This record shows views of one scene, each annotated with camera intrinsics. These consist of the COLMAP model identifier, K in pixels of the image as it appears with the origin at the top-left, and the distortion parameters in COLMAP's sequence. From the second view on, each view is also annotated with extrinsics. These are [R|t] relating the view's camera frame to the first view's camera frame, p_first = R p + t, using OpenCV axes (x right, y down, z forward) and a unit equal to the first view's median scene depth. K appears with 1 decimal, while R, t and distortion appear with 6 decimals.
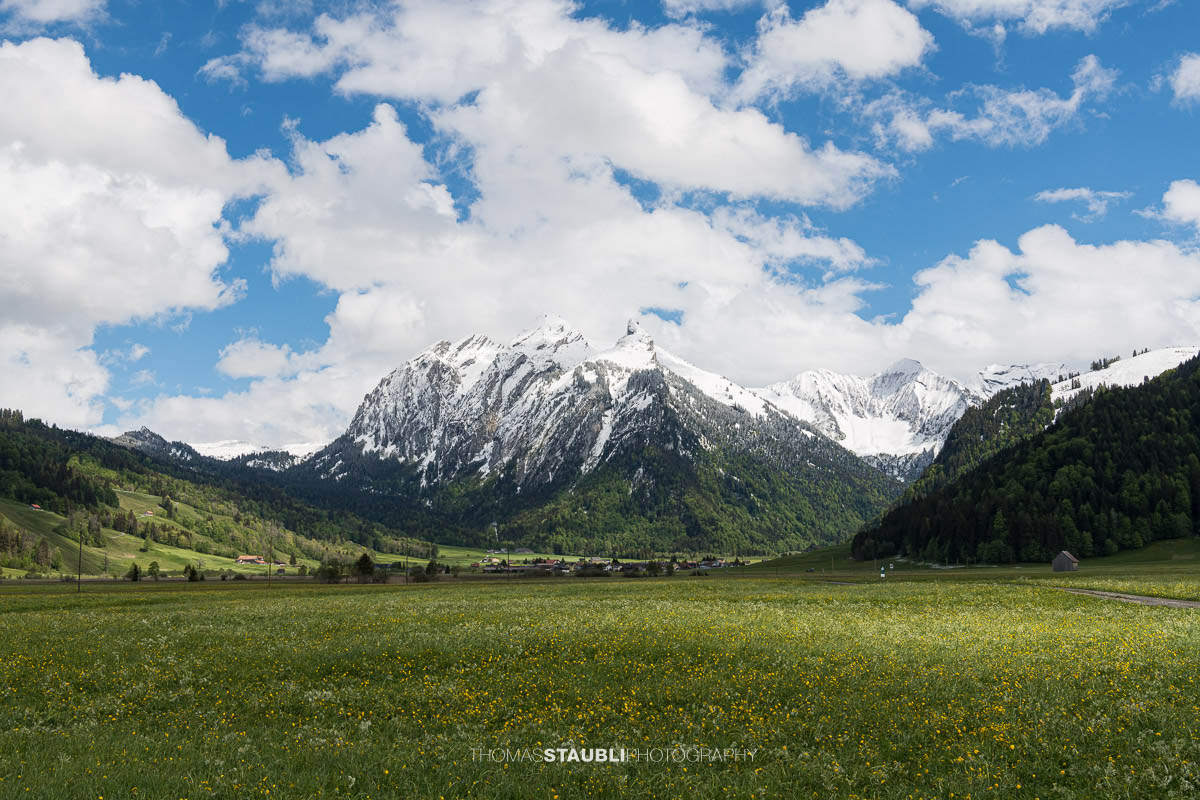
lens RADIAL K [[1225.6, 0, 600.0], [0, 1225.6, 400.0], [0, 0, 1]] dist [0.007409, 0.005452]
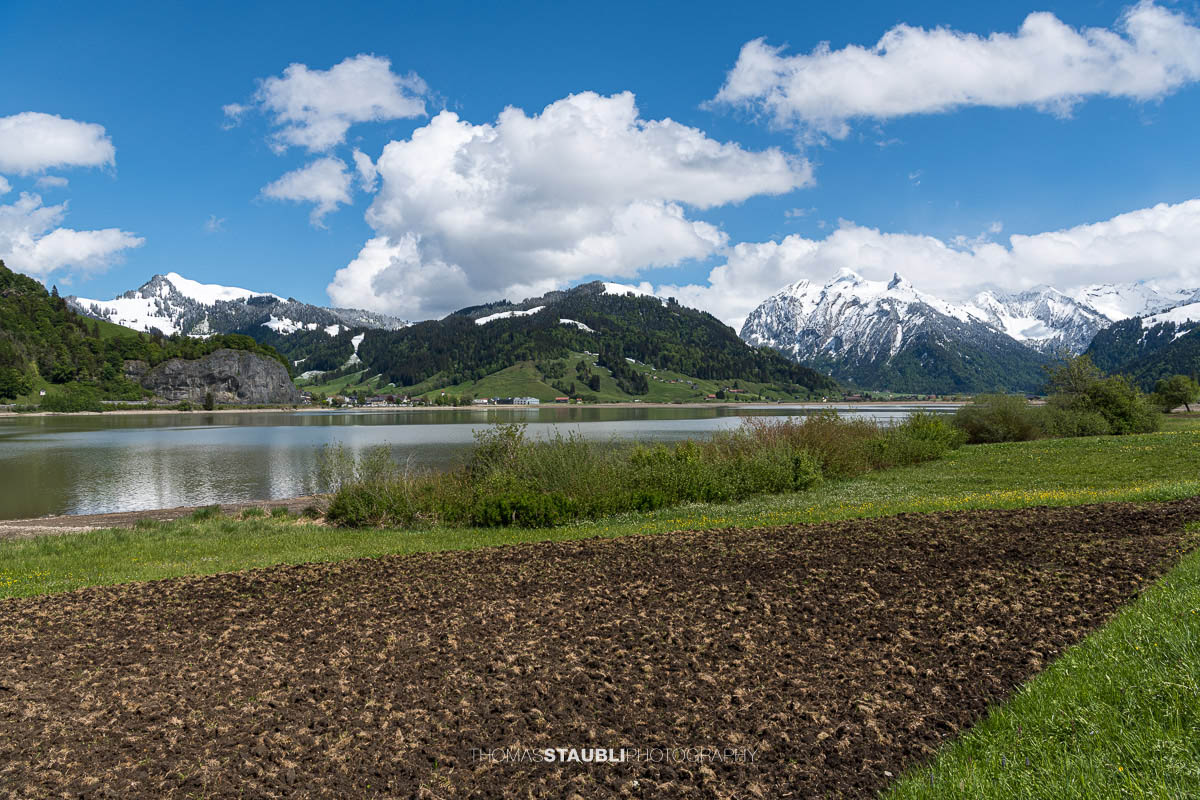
lens RADIAL K [[824.3, 0, 600.0], [0, 824.3, 400.0], [0, 0, 1]] dist [-0.009785, -0.003323]
pose [[0.980161, -0.000780, -0.198202, -0.186782], [0.027748, 0.990684, 0.133321, -0.055957], [0.196252, -0.136176, 0.971052, -0.410838]]
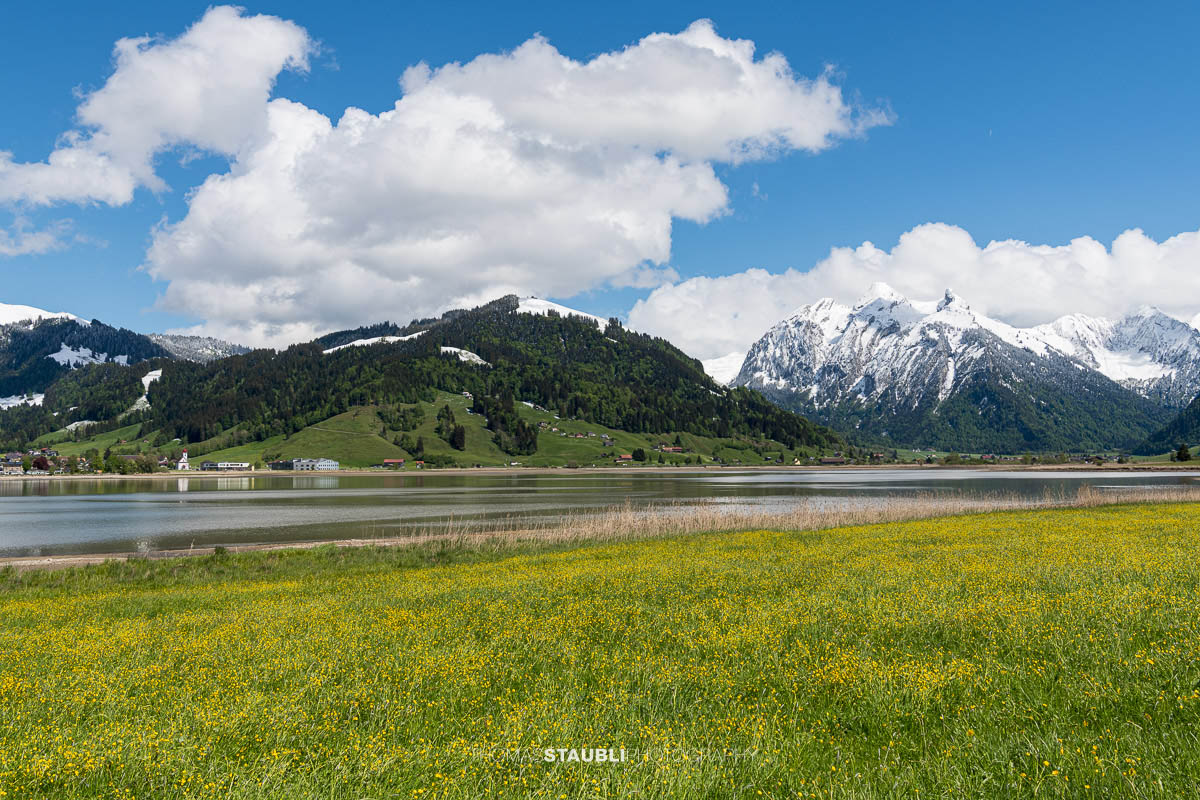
lens RADIAL K [[1096.3, 0, 600.0], [0, 1096.3, 400.0], [0, 0, 1]] dist [0.001659, -0.011241]
pose [[0.983809, -0.012189, -0.178806, -0.156326], [0.026508, 0.996608, 0.077913, -0.049833], [0.177250, -0.081391, 0.980795, -0.364228]]
